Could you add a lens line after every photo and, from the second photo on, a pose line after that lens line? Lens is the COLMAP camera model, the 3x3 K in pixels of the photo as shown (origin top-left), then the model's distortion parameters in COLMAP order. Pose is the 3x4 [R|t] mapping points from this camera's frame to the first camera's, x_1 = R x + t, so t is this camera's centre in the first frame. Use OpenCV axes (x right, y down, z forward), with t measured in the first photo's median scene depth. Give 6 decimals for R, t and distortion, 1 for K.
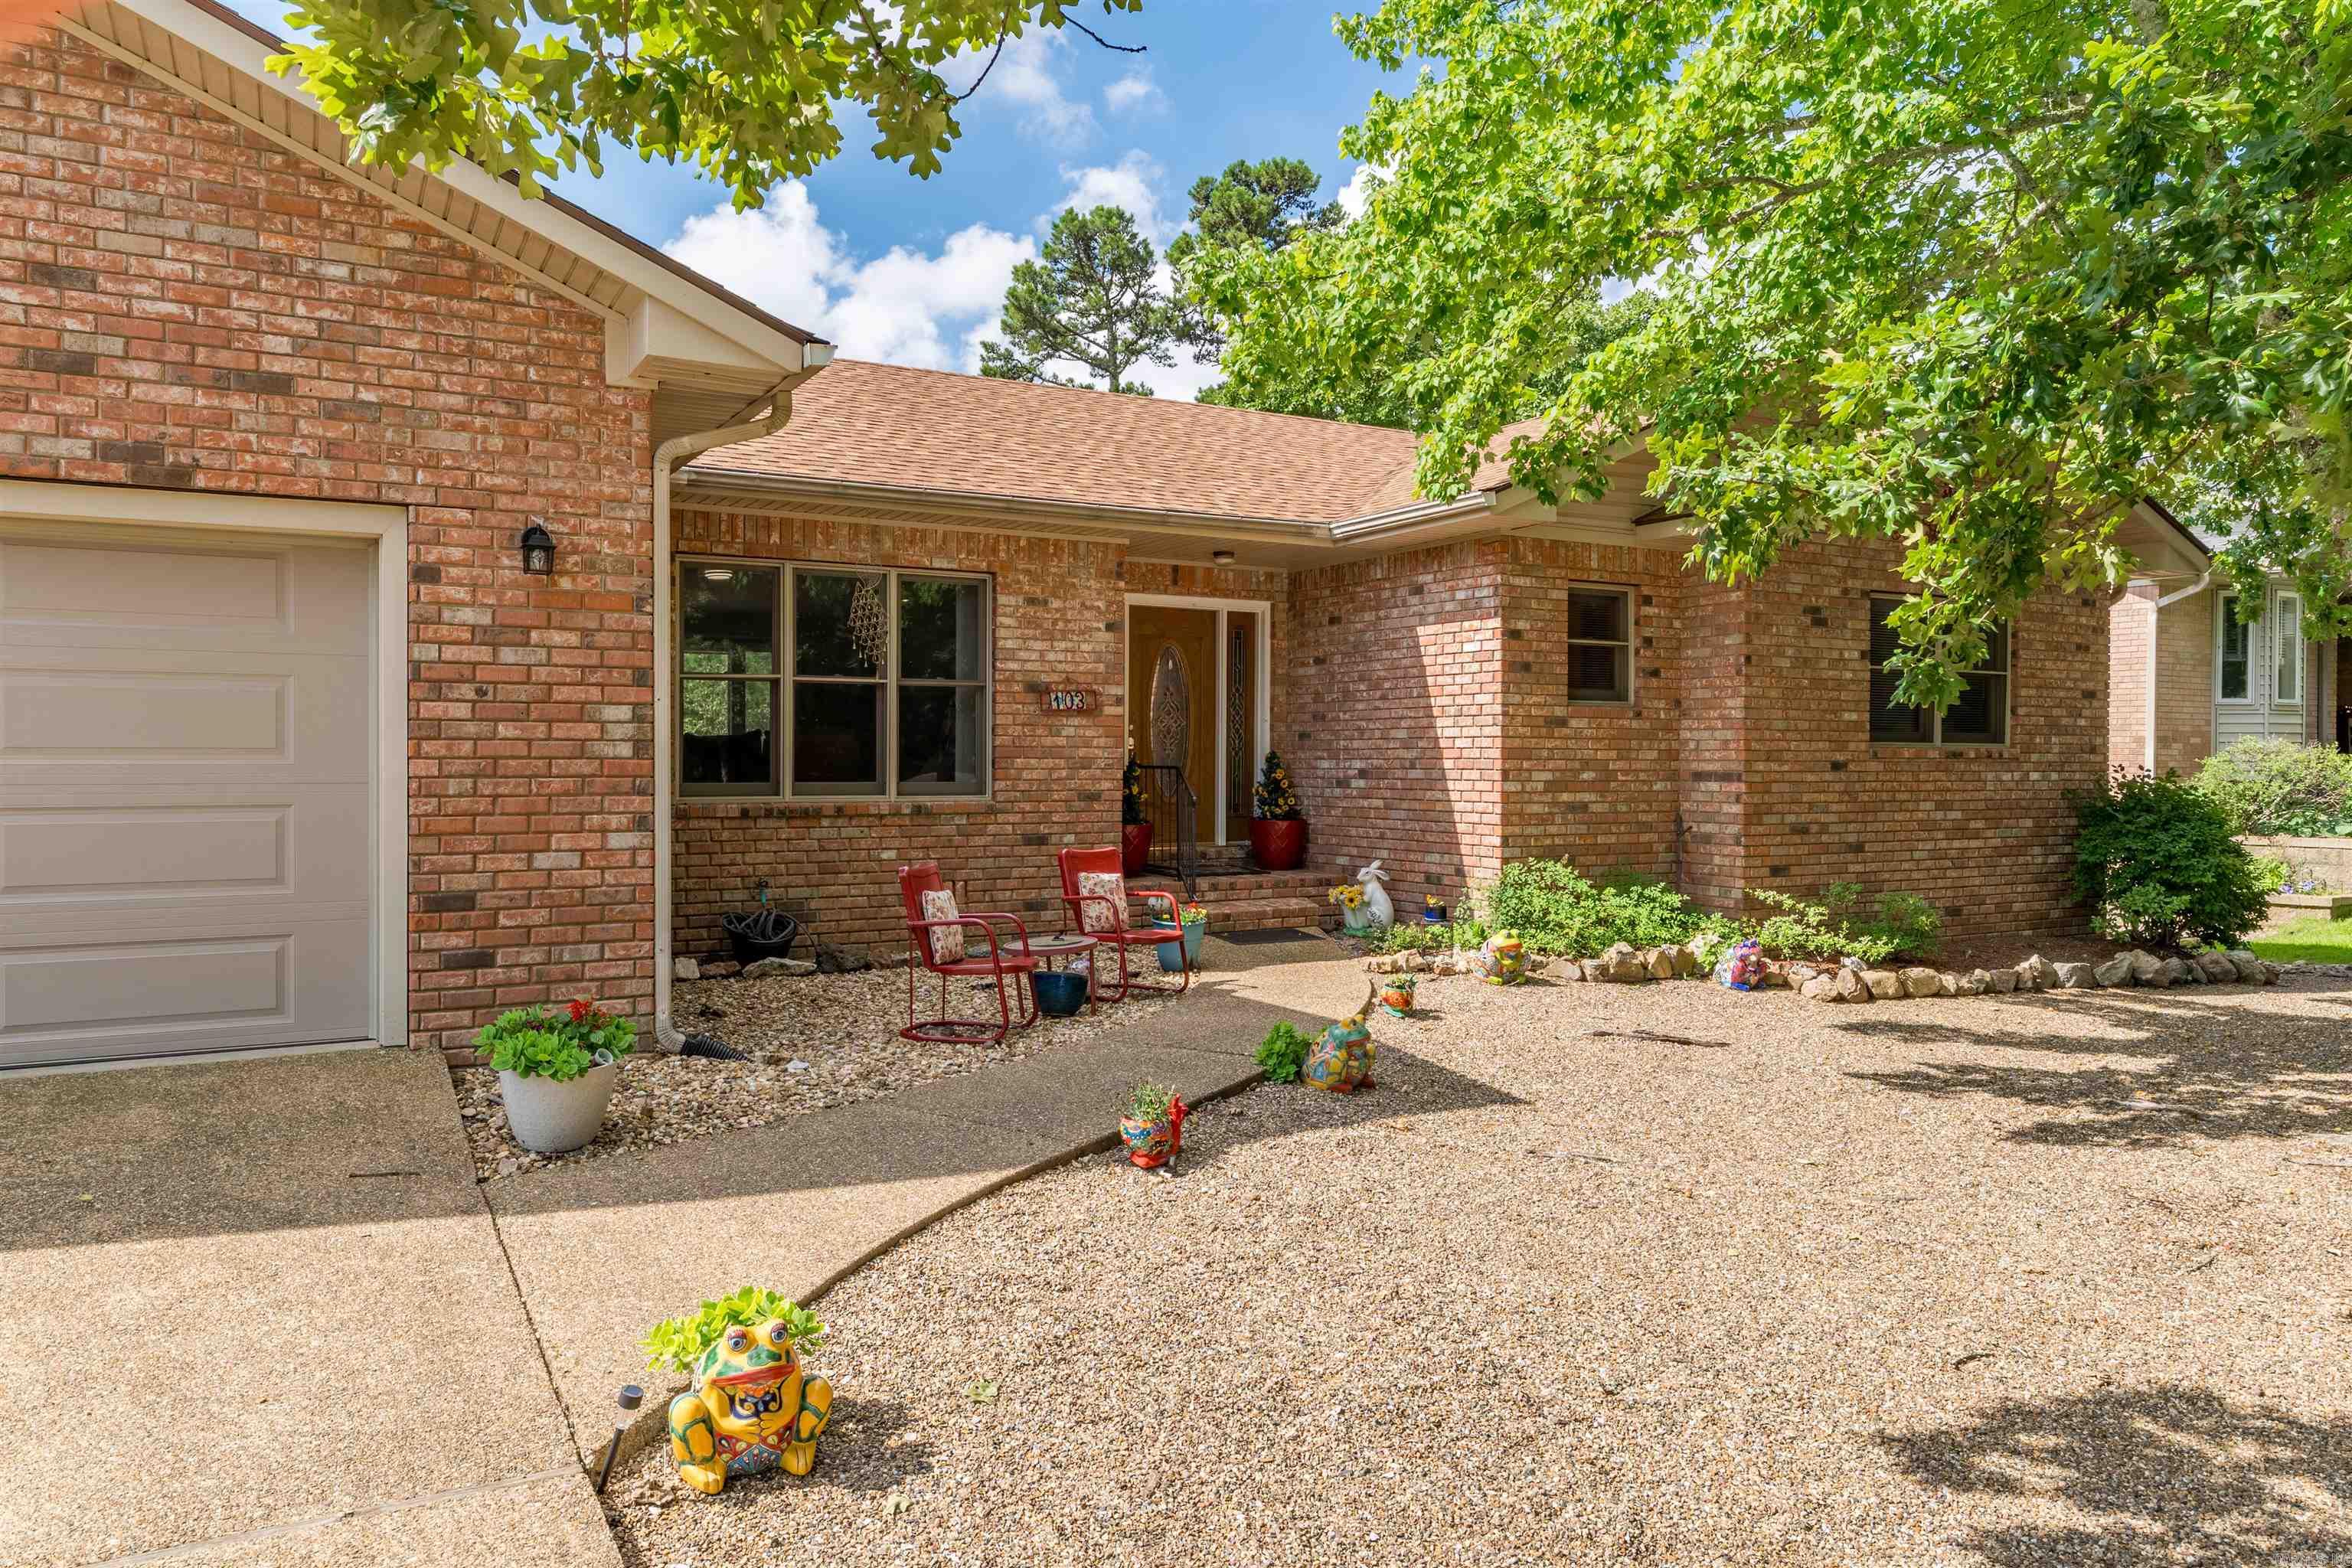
lens RADIAL K [[1569.1, 0, 1176.0], [0, 1569.1, 784.0], [0, 0, 1]] dist [-0.001676, 0.000924]
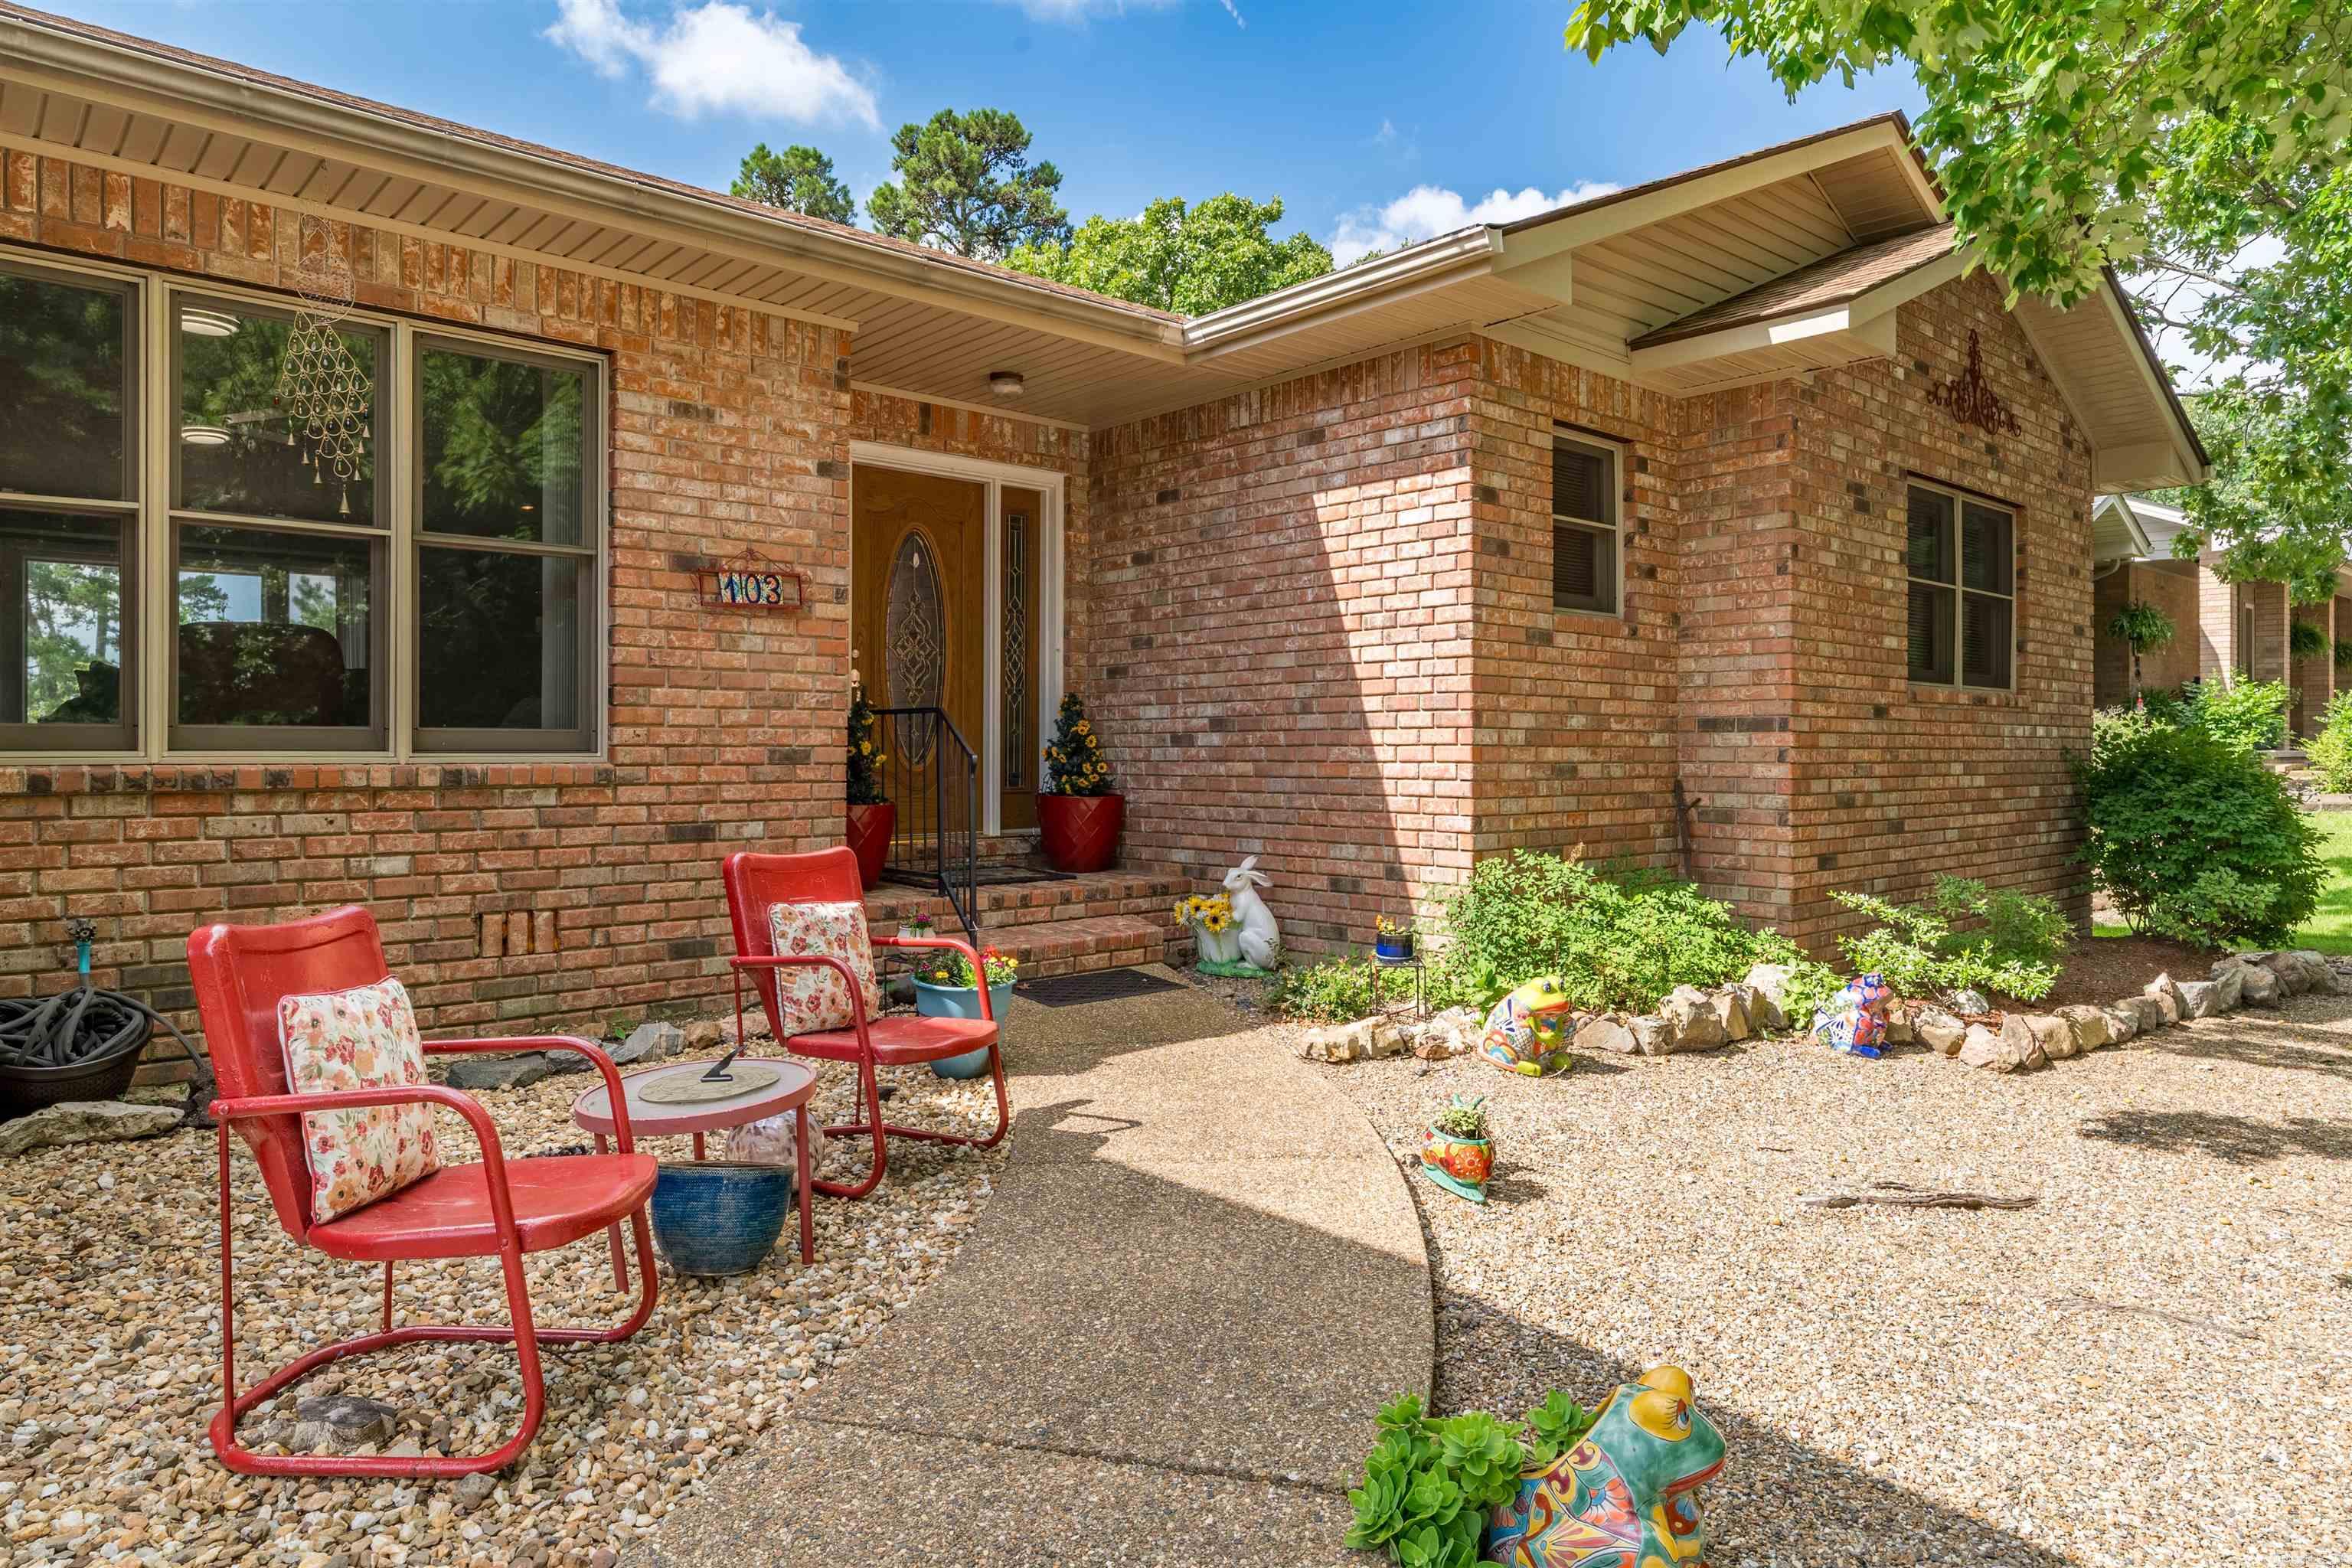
lens RADIAL K [[1450.7, 0, 1179.7], [0, 1450.7, 746.3], [0, 0, 1]] dist [0.000206, 0.000074]
pose [[0.977617, -0.002050, 0.210380, -0.027535], [0.005847, 0.999831, -0.017430, 0.014829], [-0.210309, 0.018270, 0.977464, 0.453989]]
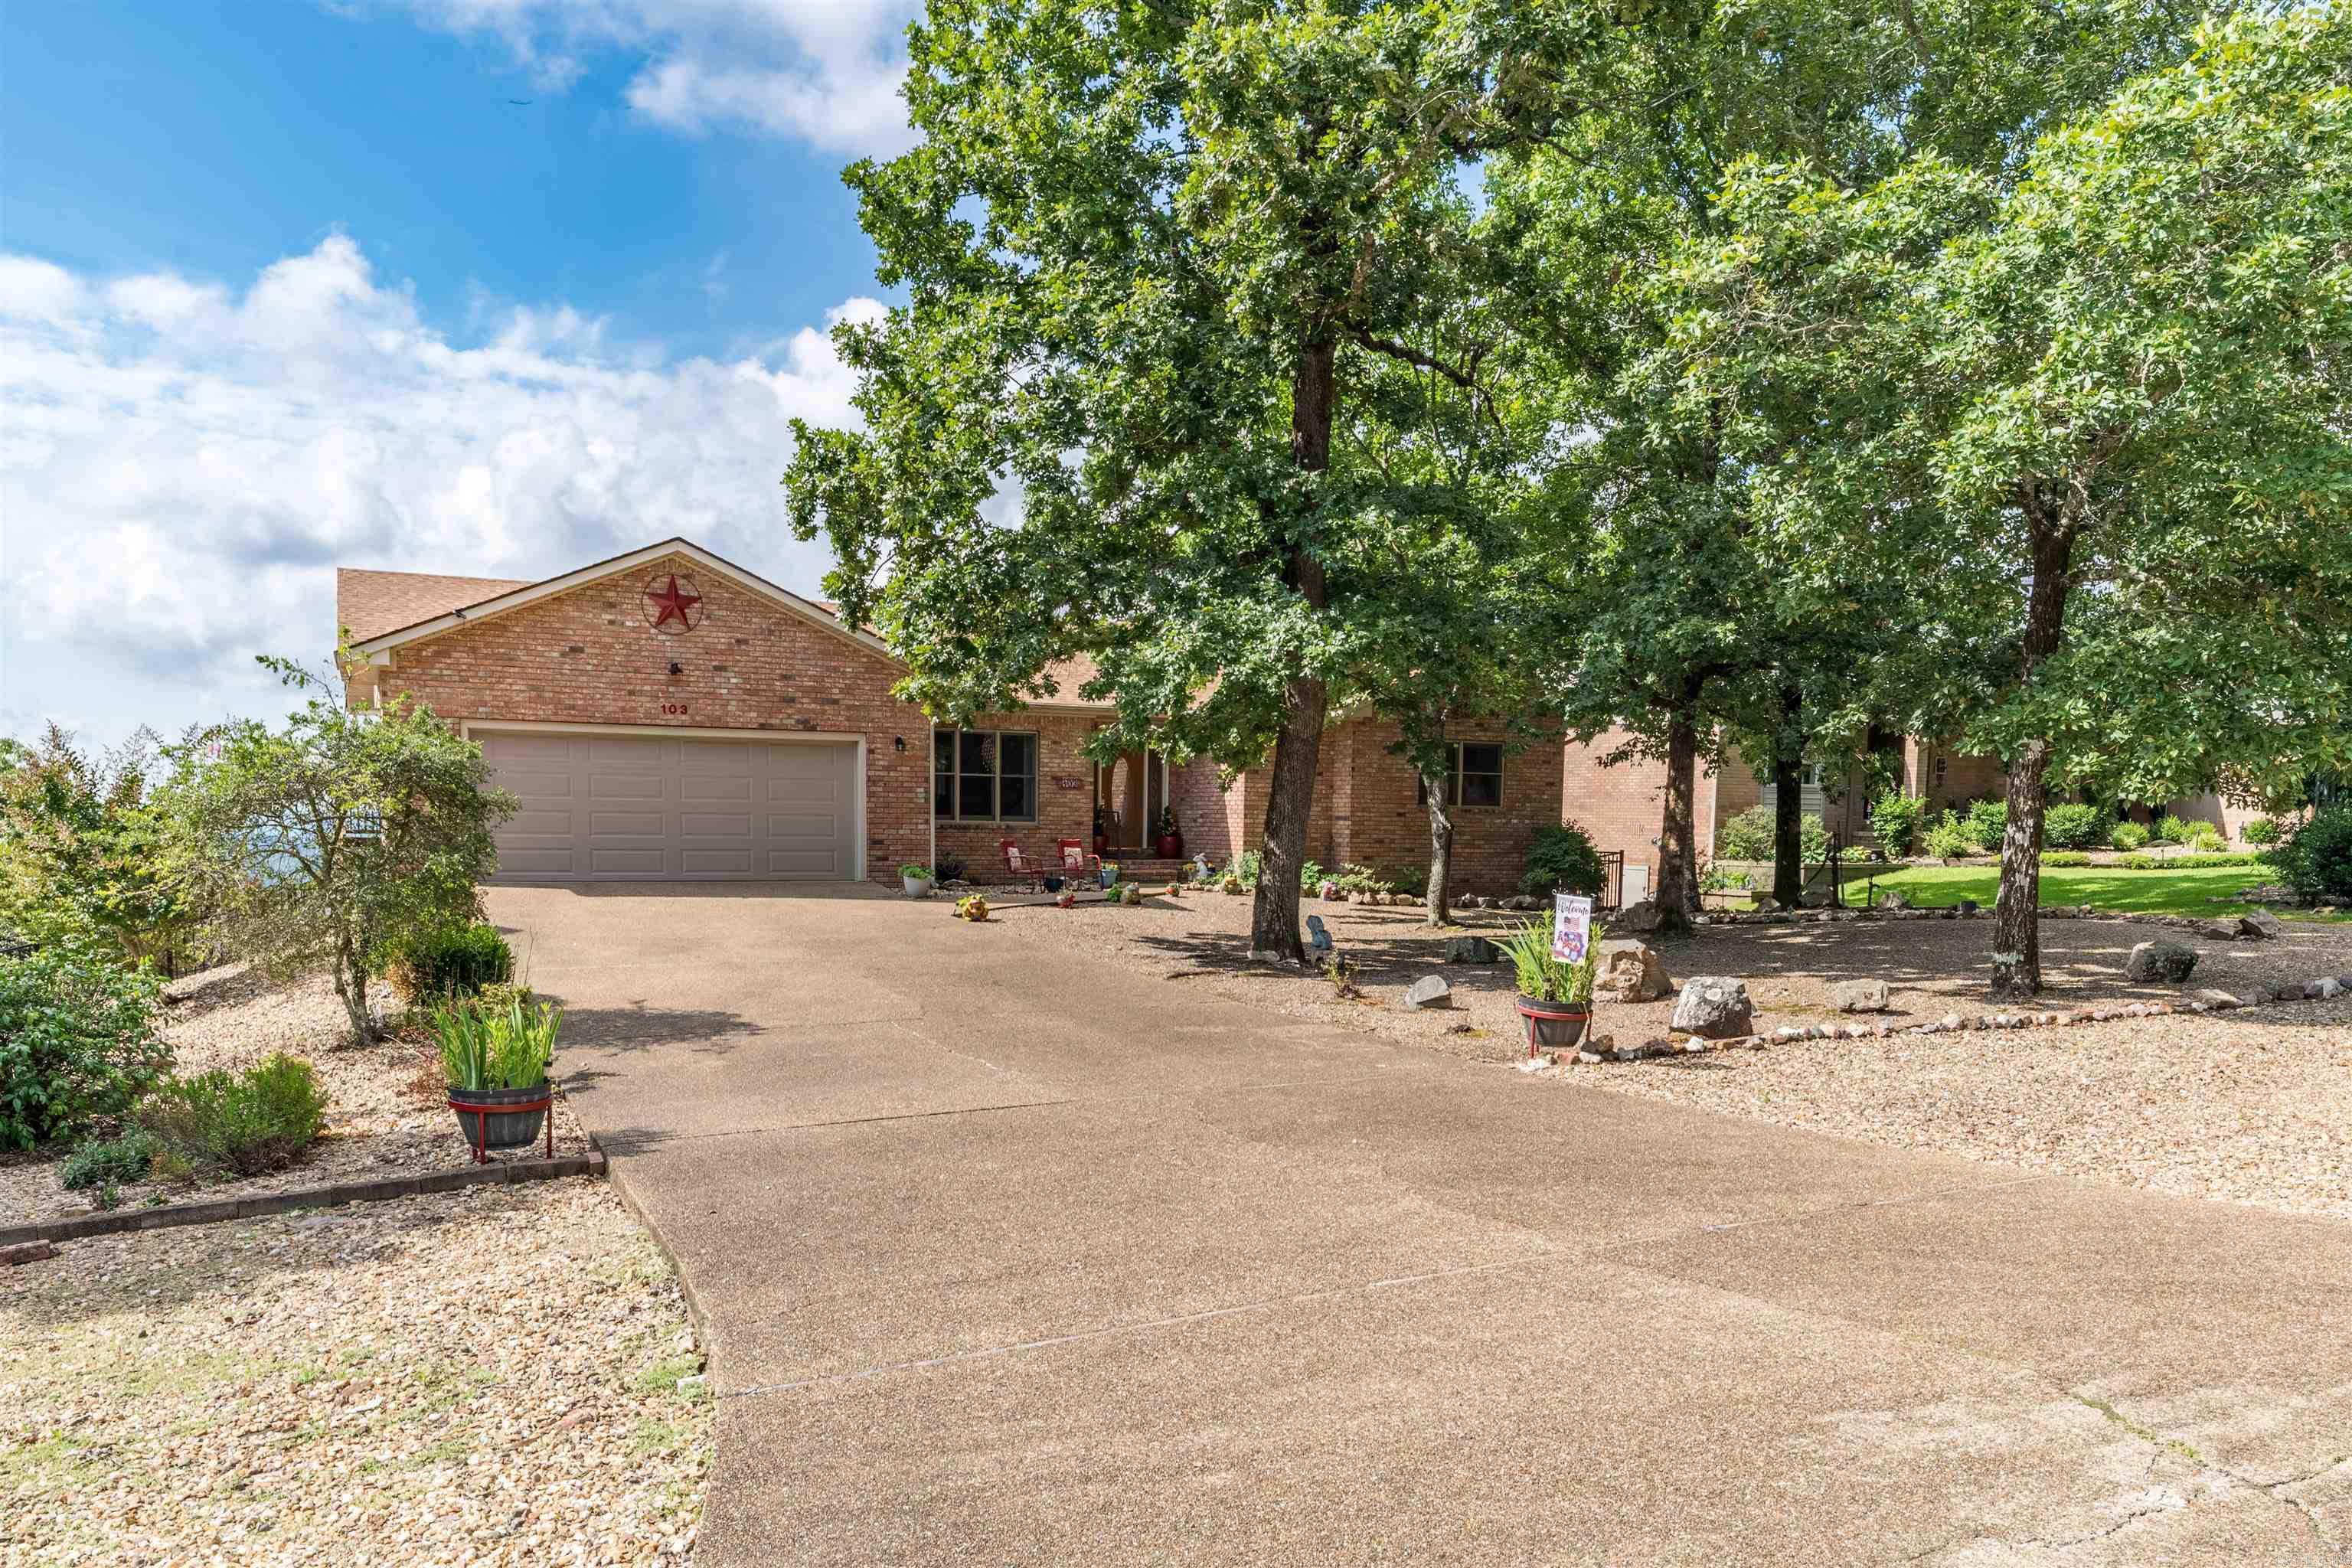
lens RADIAL K [[1614.9, 0, 1188.6], [0, 1614.9, 997.7], [0, 0, 1]] dist [0.003640, 0.000185]
pose [[0.997982, 0.017447, -0.061047, 0.277333], [-0.011744, 0.995638, 0.092555, 0.044464], [0.062395, -0.091651, 0.993834, -1.527108]]
